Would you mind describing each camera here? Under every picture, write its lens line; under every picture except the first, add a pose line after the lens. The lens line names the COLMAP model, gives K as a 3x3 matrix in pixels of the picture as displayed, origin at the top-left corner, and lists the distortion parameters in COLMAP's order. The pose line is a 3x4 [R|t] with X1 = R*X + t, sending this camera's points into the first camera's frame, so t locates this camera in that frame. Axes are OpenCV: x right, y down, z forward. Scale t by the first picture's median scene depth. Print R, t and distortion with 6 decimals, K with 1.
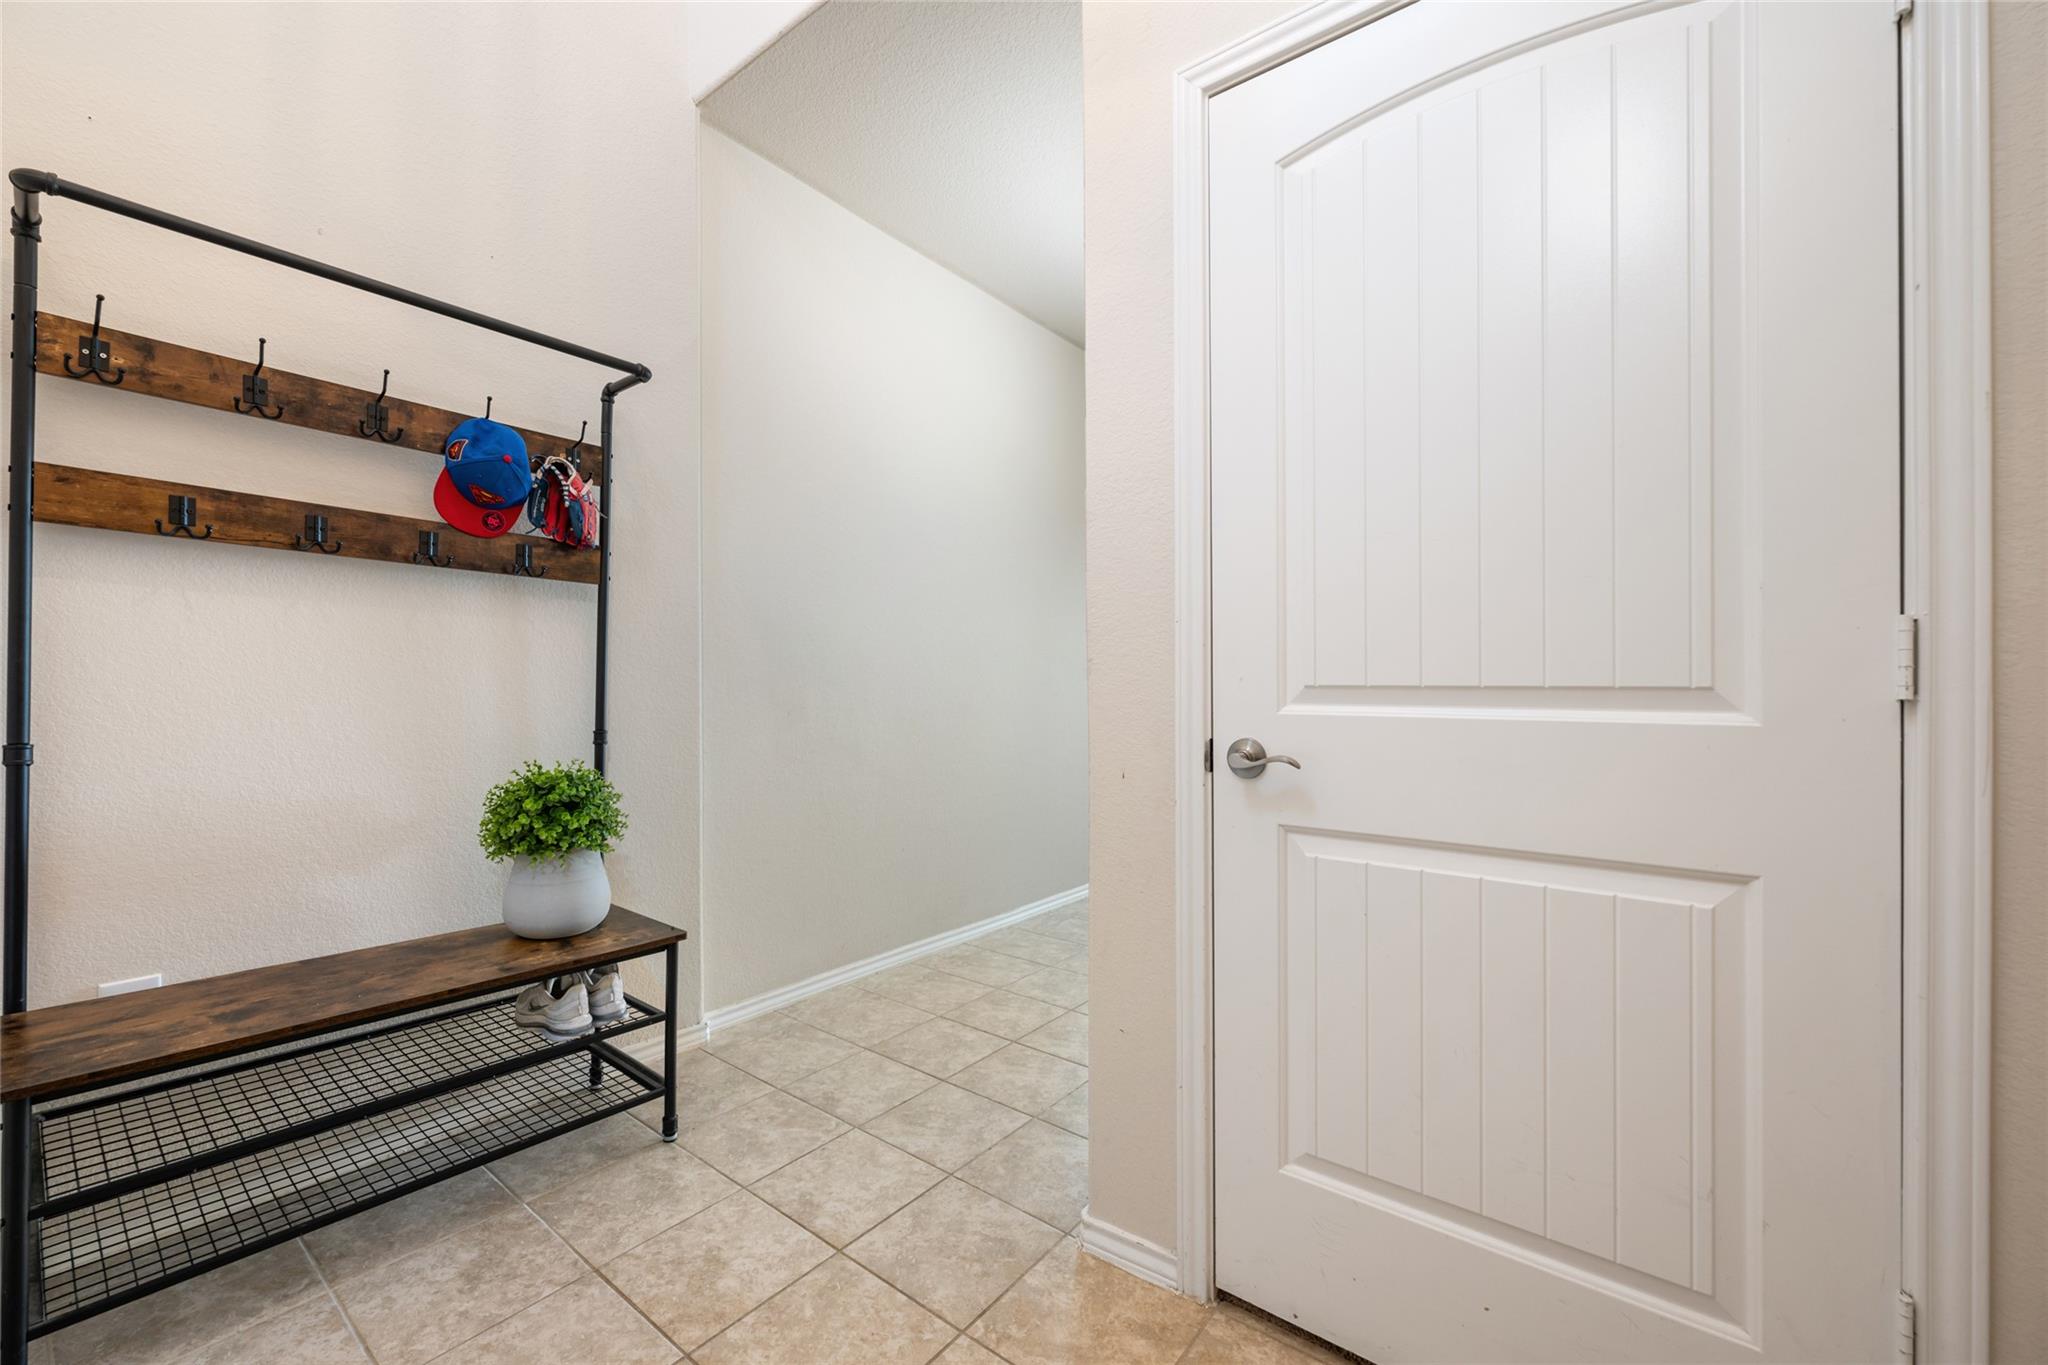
lens RADIAL K [[819.6, 0, 1024.9], [0, 819.6, 684.7], [0, 0, 1]] dist [-0.000691, -0.000003]
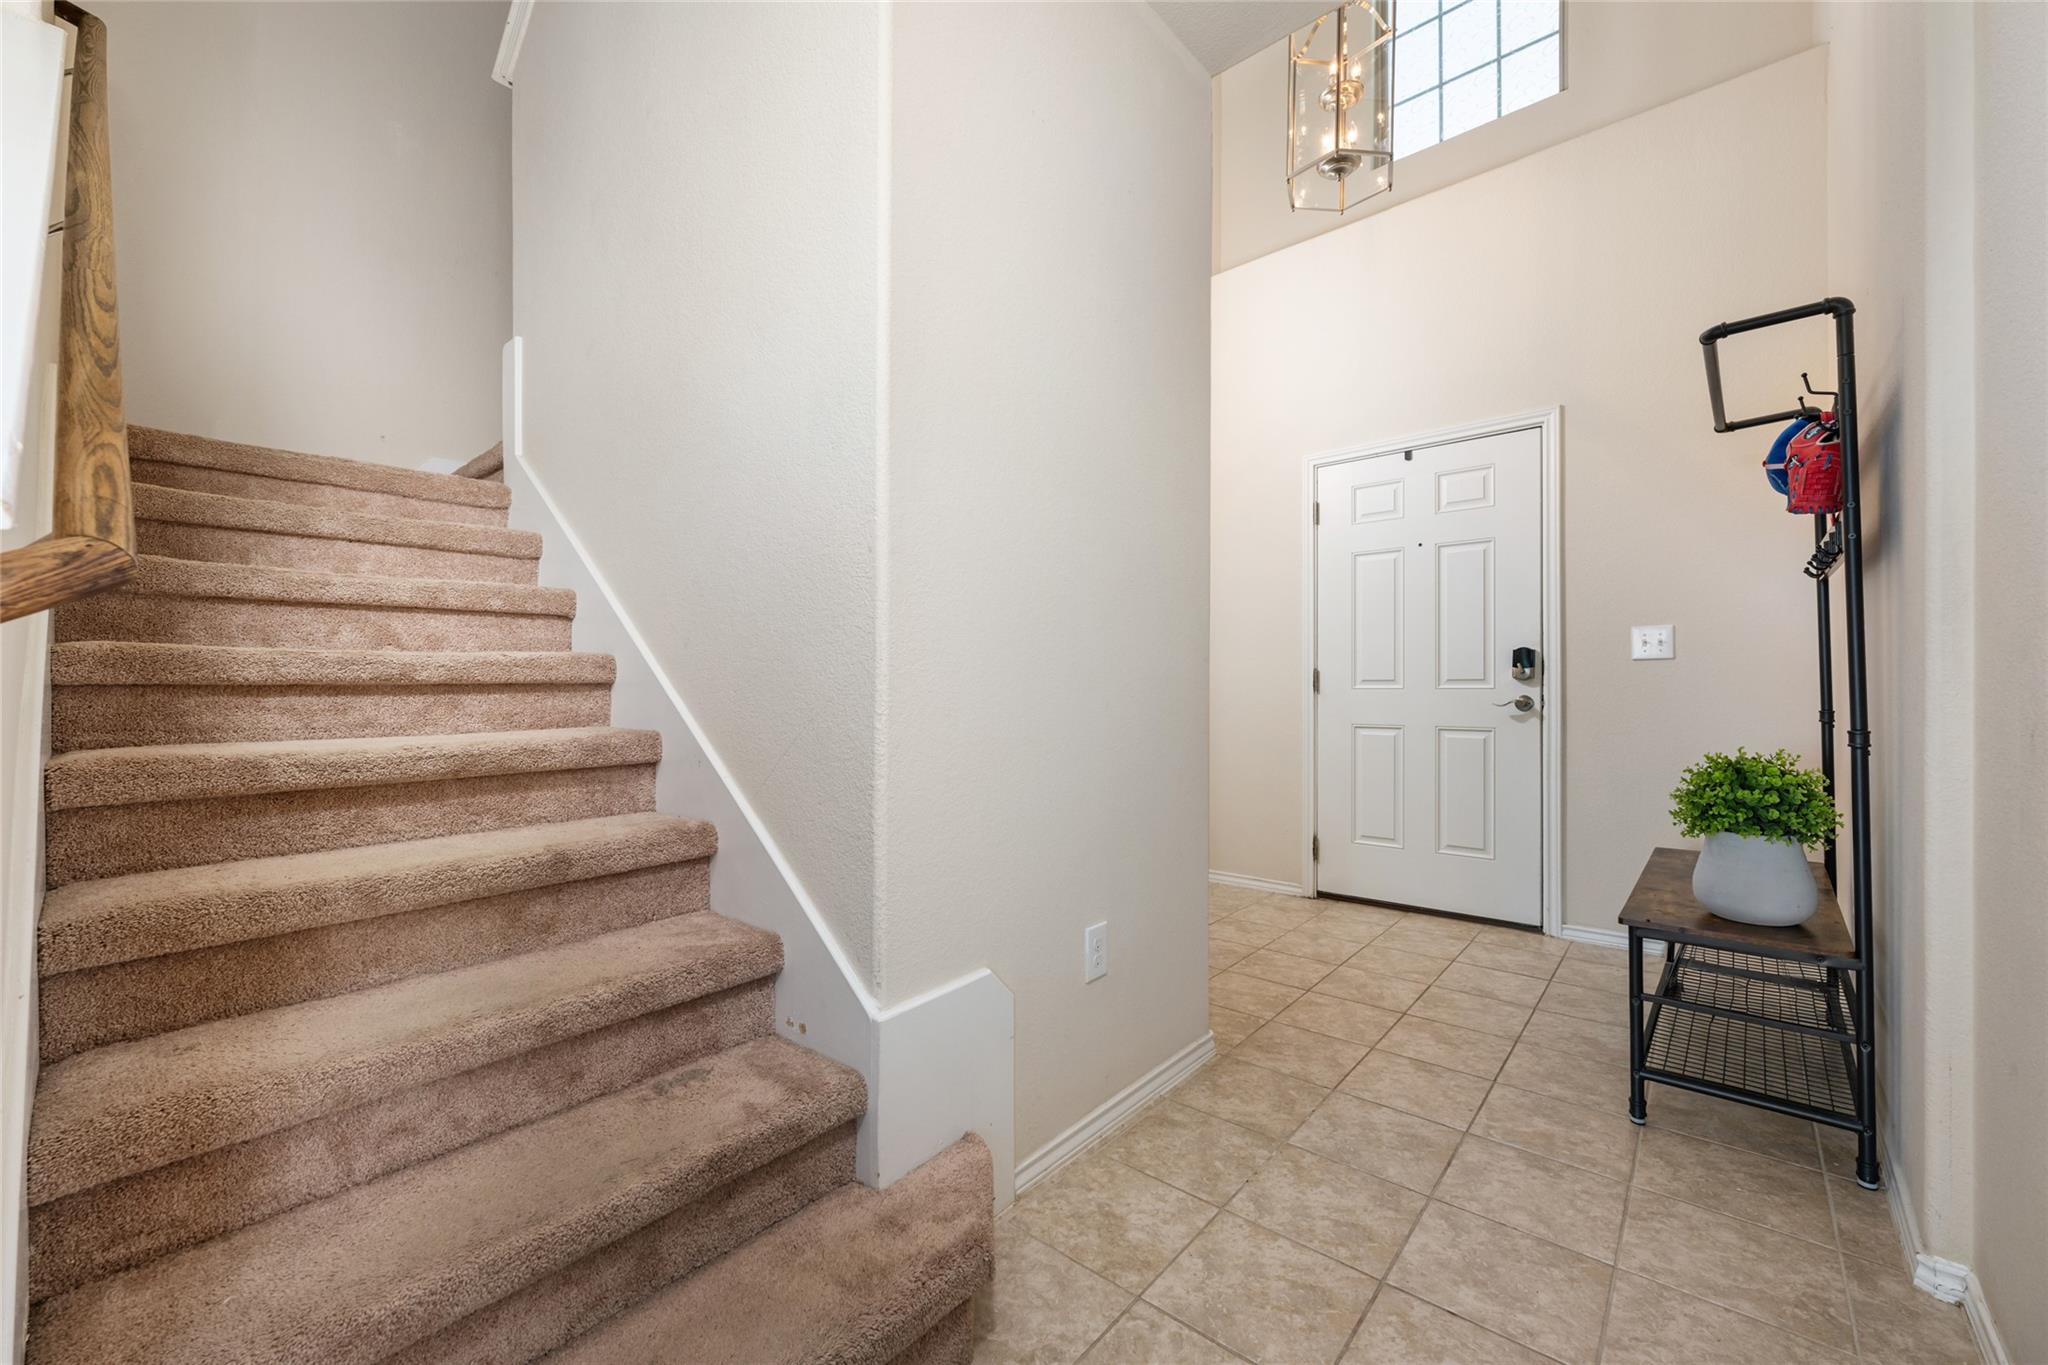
lens RADIAL K [[819.6, 0, 1022.9], [0, 819.6, 679.8], [0, 0, 1]] dist [-0.000691, -0.000003]
pose [[-0.998126, 0.005029, 0.060979, 0.257440], [0.004440, 0.999942, -0.009794, 0.011178], [-0.061025, -0.009505, -0.998091, 2.009143]]
